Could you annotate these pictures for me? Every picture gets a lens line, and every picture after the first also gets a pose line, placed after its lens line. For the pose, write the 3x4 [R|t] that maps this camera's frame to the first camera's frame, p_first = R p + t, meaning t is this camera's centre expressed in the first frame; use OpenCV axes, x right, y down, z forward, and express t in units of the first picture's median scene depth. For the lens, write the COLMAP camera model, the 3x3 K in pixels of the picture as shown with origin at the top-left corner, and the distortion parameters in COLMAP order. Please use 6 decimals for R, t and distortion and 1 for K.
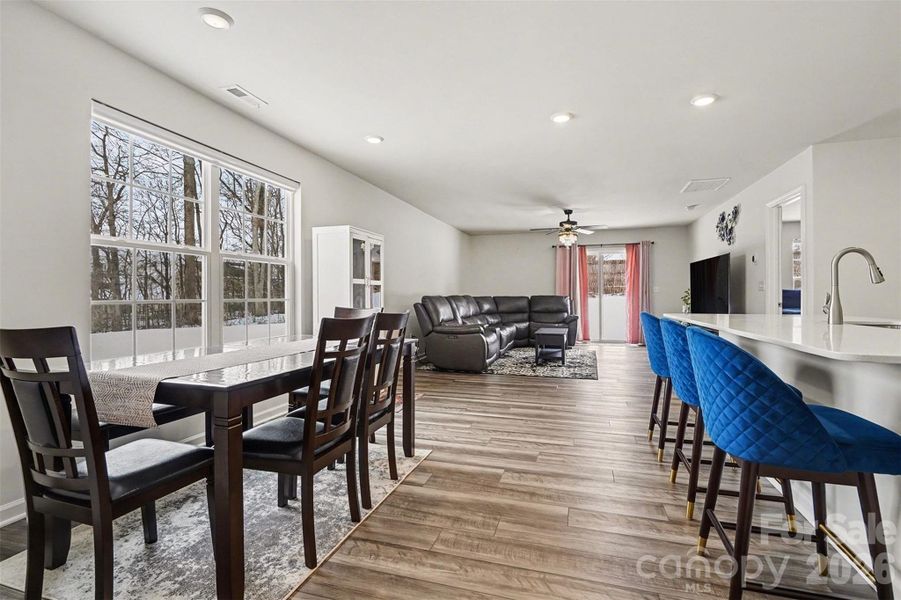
lens RADIAL K [[425.3, 0, 443.9], [0, 425.3, 306.6], [0, 0, 1]] dist [0.000550, -0.000345]
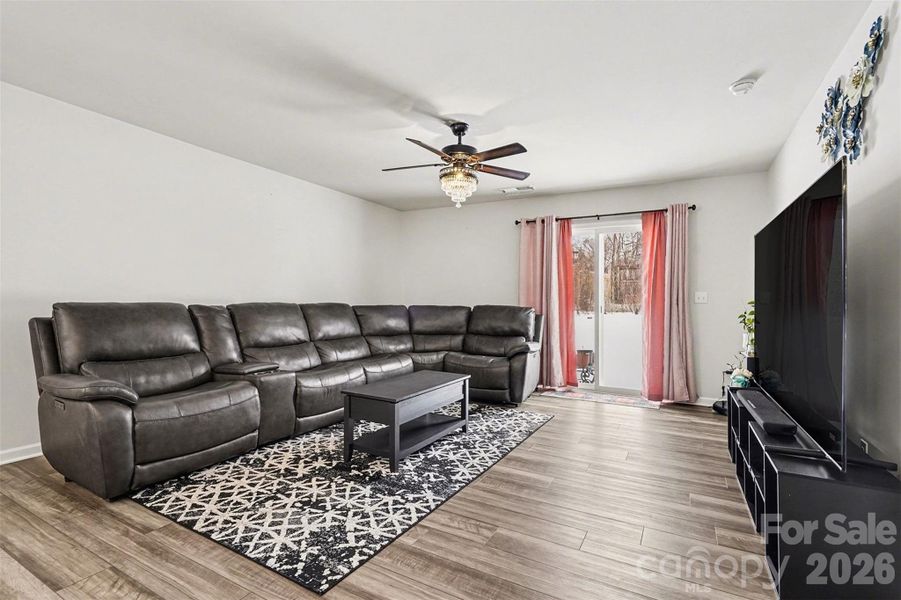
lens RADIAL K [[425.3, 0, 452.2], [0, 425.3, 303.4], [0, 0, 1]] dist [0.000550, -0.000345]
pose [[0.981768, 0.012653, -0.189660, 0.347201], [-0.017315, 0.999587, -0.022944, -0.017554], [0.189292, 0.025810, 0.981582, 0.501968]]
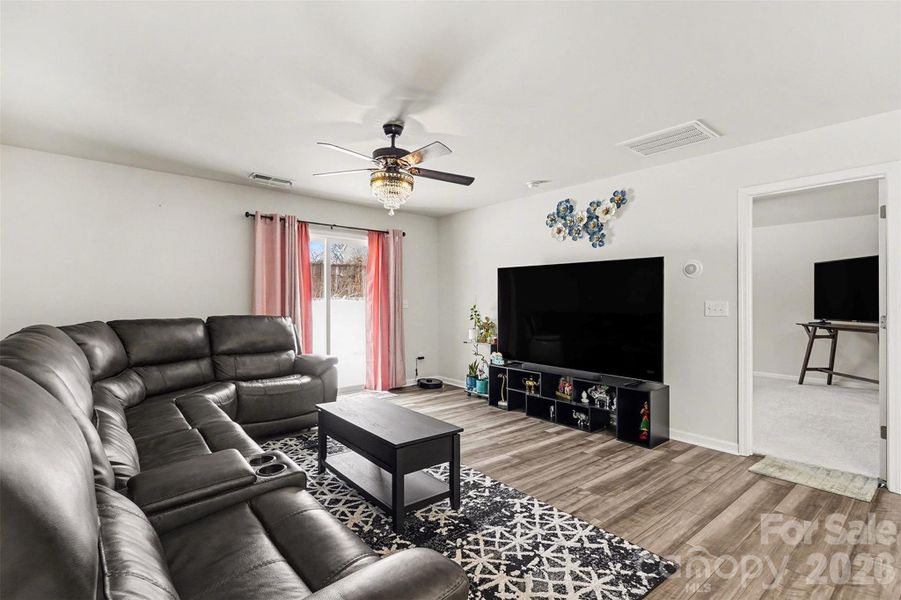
lens RADIAL K [[425.3, 0, 447.7], [0, 425.3, 297.6], [0, 0, 1]] dist [0.000550, -0.000345]
pose [[0.537572, 0.009377, 0.843166, -0.040518], [0.016729, 0.999623, -0.021783, -0.038462], [-0.843052, 0.025815, 0.537212, 0.669758]]
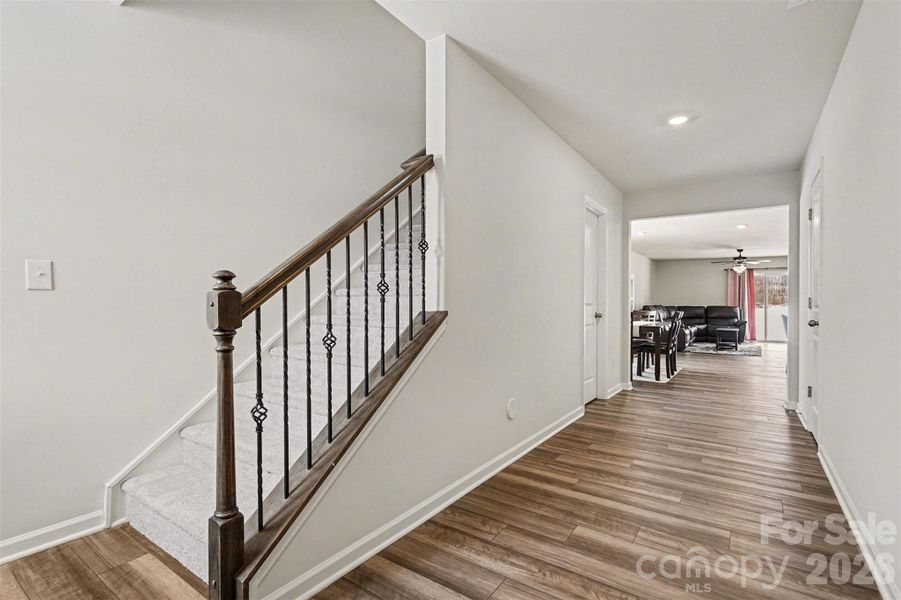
lens RADIAL K [[425.3, 0, 459.7], [0, 425.3, 304.7], [0, 0, 1]] dist [0.000550, -0.000345]
pose [[0.961084, 0.013351, -0.275933, -0.222782], [-0.019442, 0.999624, -0.019350, 0.015233], [0.275571, 0.023961, 0.960982, -0.655102]]
